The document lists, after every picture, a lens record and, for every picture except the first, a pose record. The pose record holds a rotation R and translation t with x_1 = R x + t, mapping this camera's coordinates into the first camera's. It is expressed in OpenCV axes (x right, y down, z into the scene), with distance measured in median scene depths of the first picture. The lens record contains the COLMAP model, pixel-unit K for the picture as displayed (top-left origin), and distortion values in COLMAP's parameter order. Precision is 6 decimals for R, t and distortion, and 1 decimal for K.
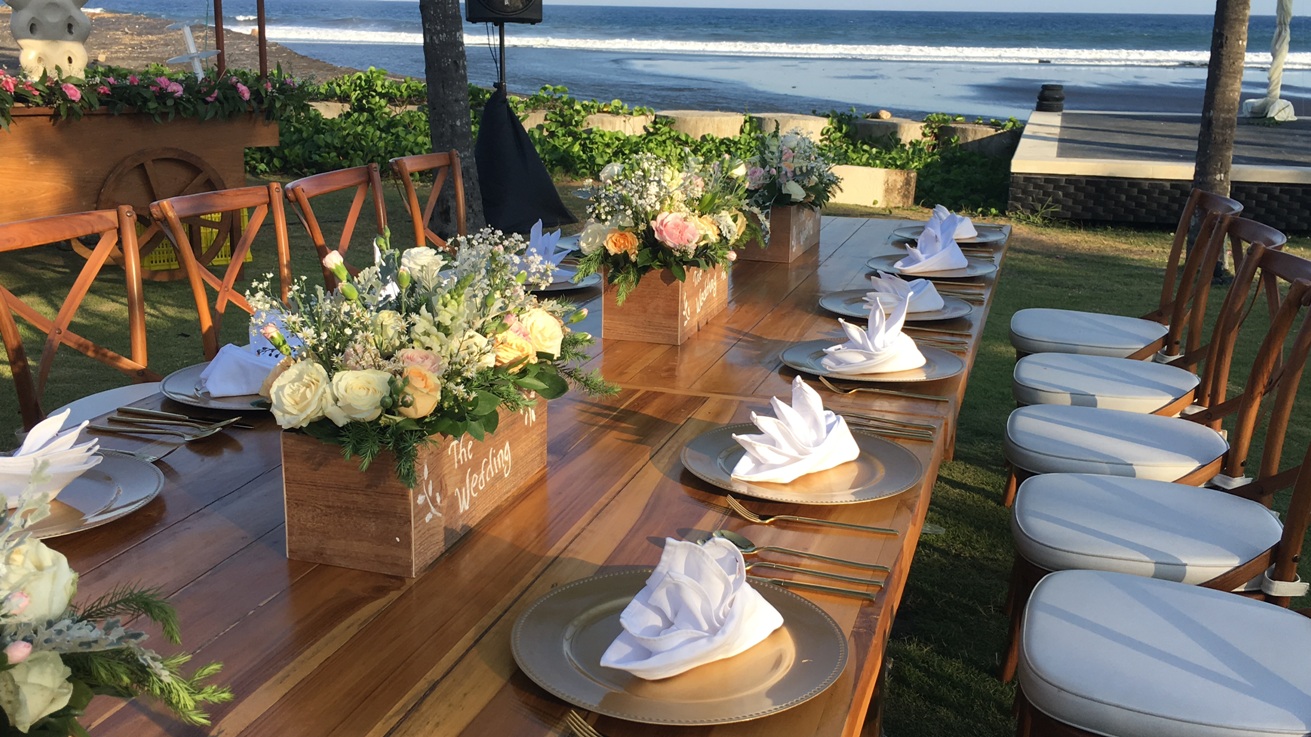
lens RADIAL K [[1315.7, 0, 655.5], [0, 1315.7, 368.5], [0, 0, 1]] dist [0.052099, -0.007551]
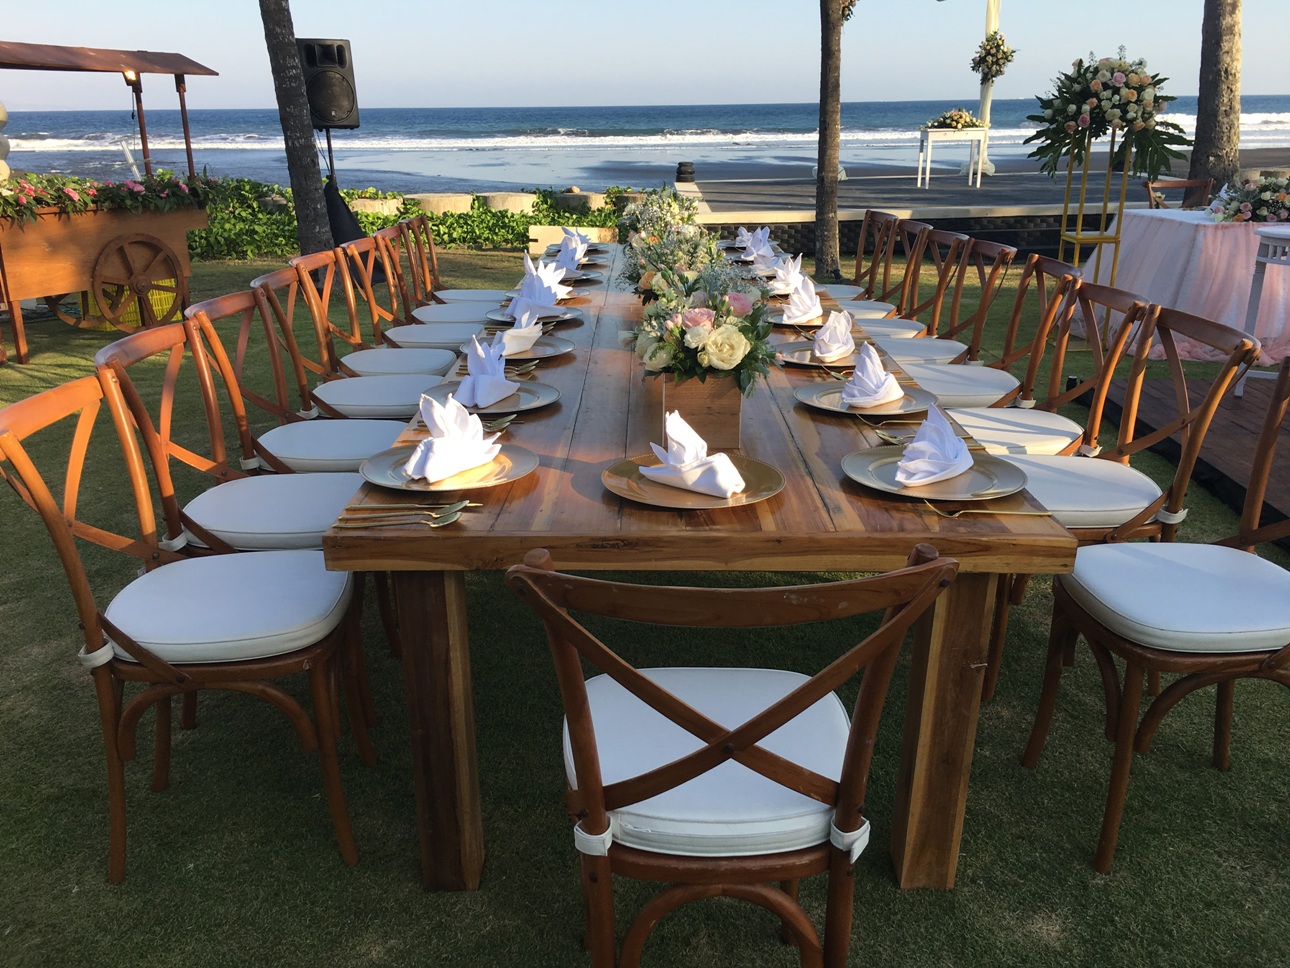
lens RADIAL K [[1095.3, 0, 645.0], [0, 1095.3, 484.0], [0, 0, 1]] dist [0.076862, -0.097956]
pose [[0.954920, -0.125092, 0.269222, -0.298329], [0.107728, 0.991085, 0.078391, 0.075241], [-0.276628, -0.045855, 0.959883, -0.335458]]
